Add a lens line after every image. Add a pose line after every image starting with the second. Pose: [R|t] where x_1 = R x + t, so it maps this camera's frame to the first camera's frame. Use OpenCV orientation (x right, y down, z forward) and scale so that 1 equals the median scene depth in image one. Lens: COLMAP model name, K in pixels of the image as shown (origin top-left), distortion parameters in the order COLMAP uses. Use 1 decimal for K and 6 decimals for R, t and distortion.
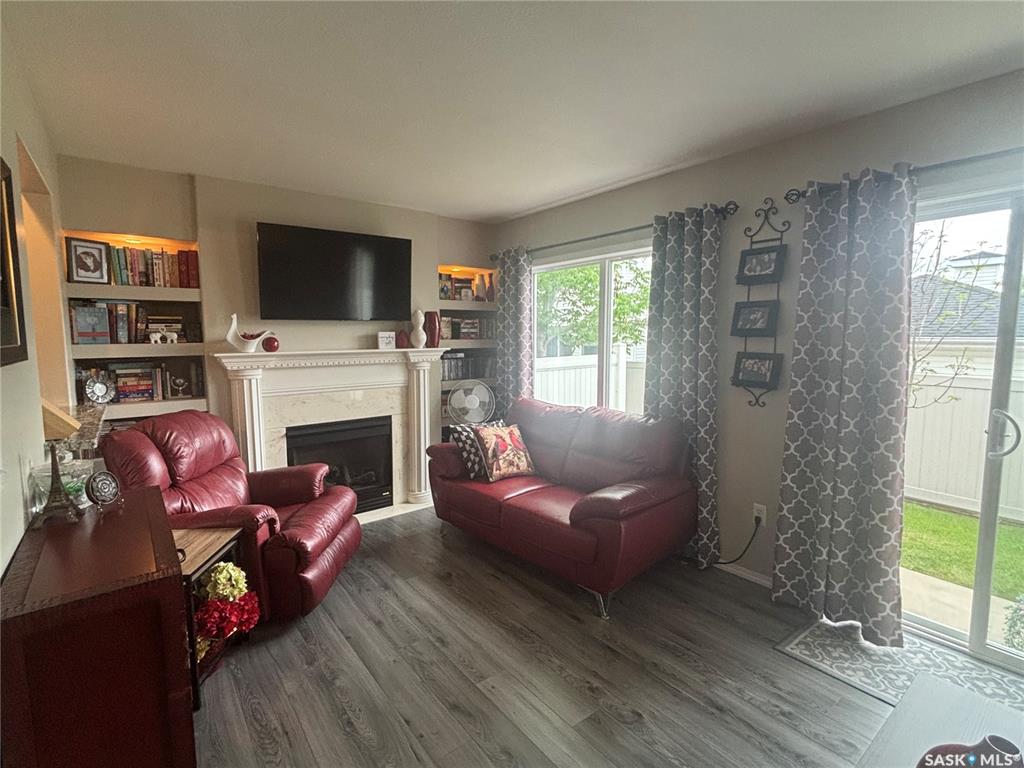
lens RADIAL K [[482.8, 0, 511.7], [0, 482.8, 379.4], [0, 0, 1]] dist [-0.009525, 0.002429]
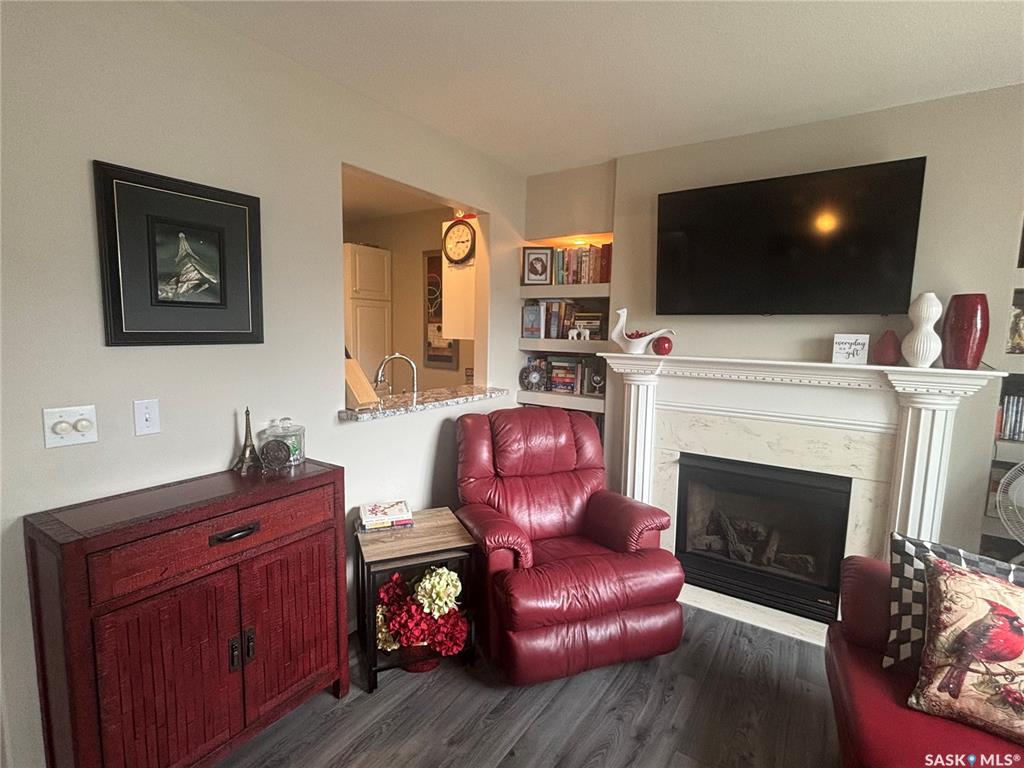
lens RADIAL K [[482.8, 0, 508.2], [0, 482.8, 383.4], [0, 0, 1]] dist [-0.009525, 0.002429]
pose [[0.315820, 0.115958, -0.941707, 0.188967], [-0.113477, 0.989996, 0.083848, -0.049232], [0.942009, 0.080381, 0.325819, 0.505066]]
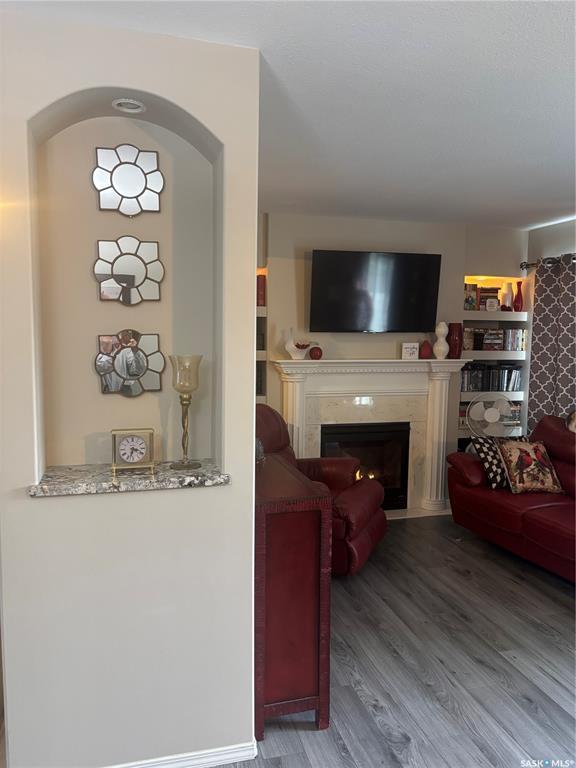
lens RADIAL K [[580.3, 0, 283.0], [0, 580.3, 380.8], [0, 0, 1]] dist [0.040678, -0.016263]
pose [[0.919078, 0.049969, -0.390894, -0.018112], [-0.052944, 0.998592, 0.003170, -0.005488], [0.390502, 0.017782, 0.920430, -0.329193]]
